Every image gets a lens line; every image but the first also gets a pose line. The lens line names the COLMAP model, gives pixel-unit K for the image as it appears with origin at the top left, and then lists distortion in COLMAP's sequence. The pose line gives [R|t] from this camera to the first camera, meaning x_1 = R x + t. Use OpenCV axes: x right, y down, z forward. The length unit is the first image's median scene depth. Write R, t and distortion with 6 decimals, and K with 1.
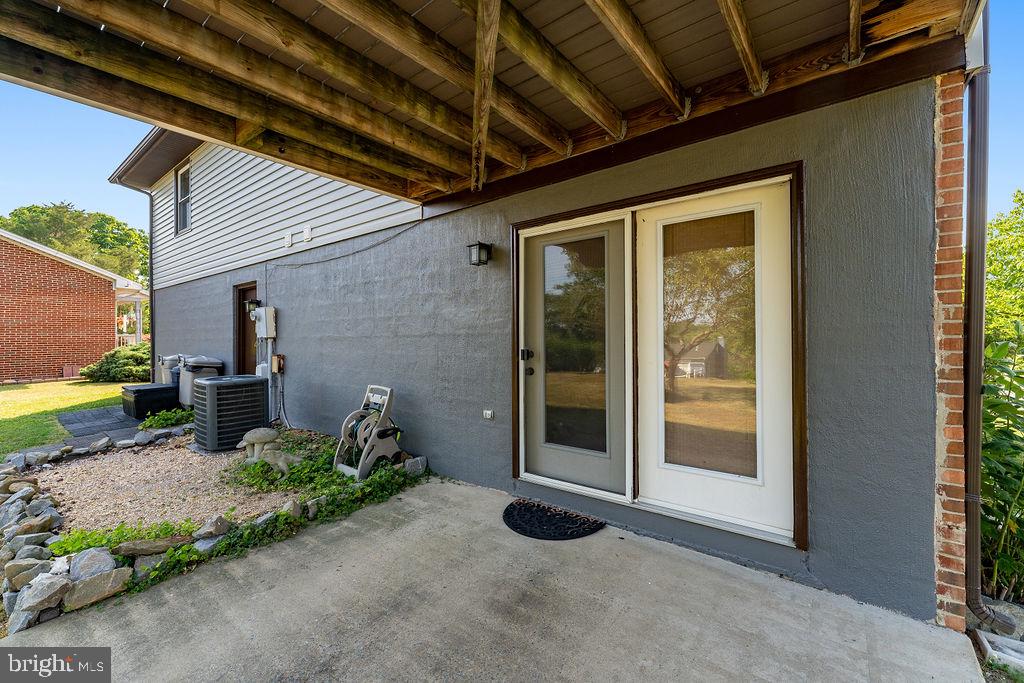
lens RADIAL K [[419.5, 0, 514.2], [0, 419.5, 337.5], [0, 0, 1]] dist [0.013979, -0.000176]
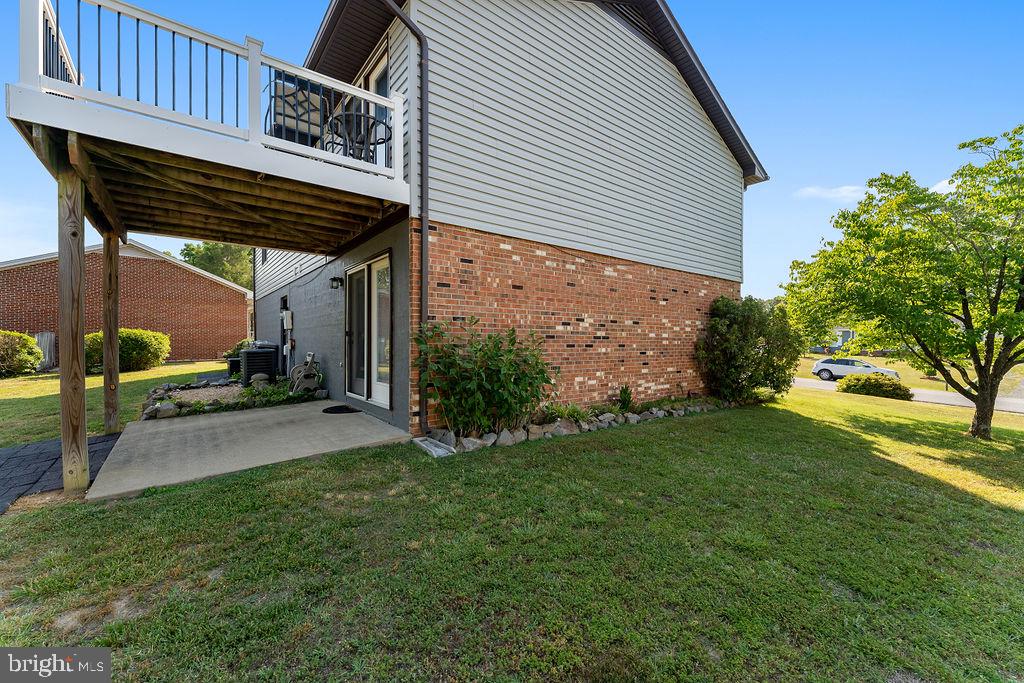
lens RADIAL K [[419.5, 0, 517.5], [0, 419.5, 354.4], [0, 0, 1]] dist [0.013979, -0.000176]
pose [[0.970738, 0.017329, -0.239514, 0.971217], [-0.009602, 0.999396, 0.033391, 0.049412], [0.239948, -0.030114, 0.970319, -0.572751]]
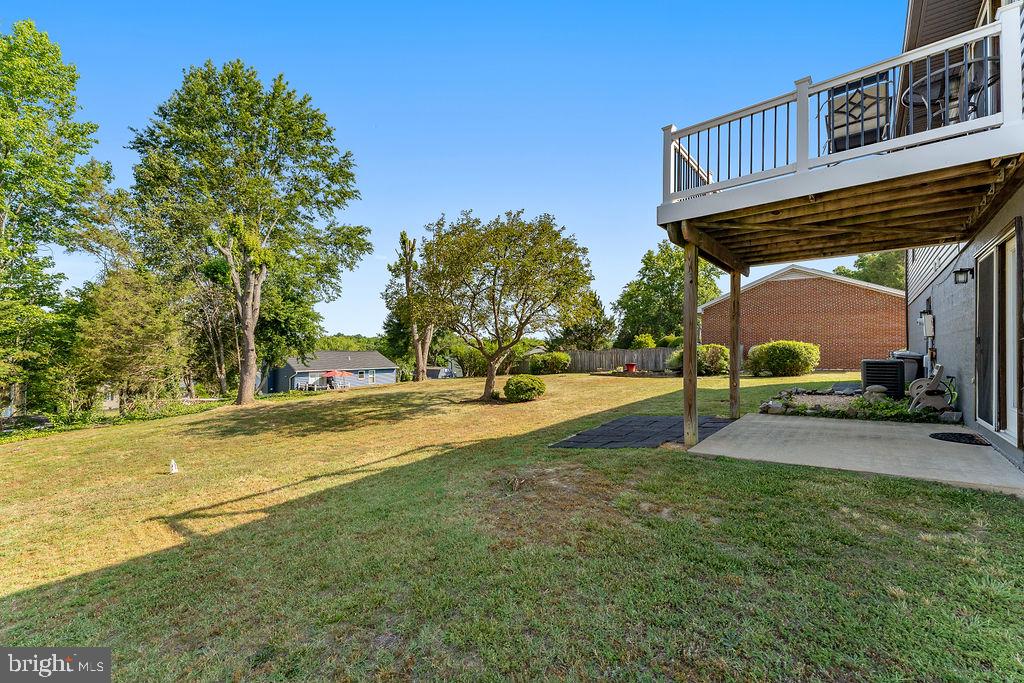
lens RADIAL K [[419.5, 0, 516.6], [0, 419.5, 343.0], [0, 0, 1]] dist [0.013979, -0.000176]
pose [[-0.030723, -0.008962, -0.999488, 1.216926], [-0.002706, 0.999957, -0.008883, 0.052831], [0.999524, 0.002431, -0.030745, -0.468850]]
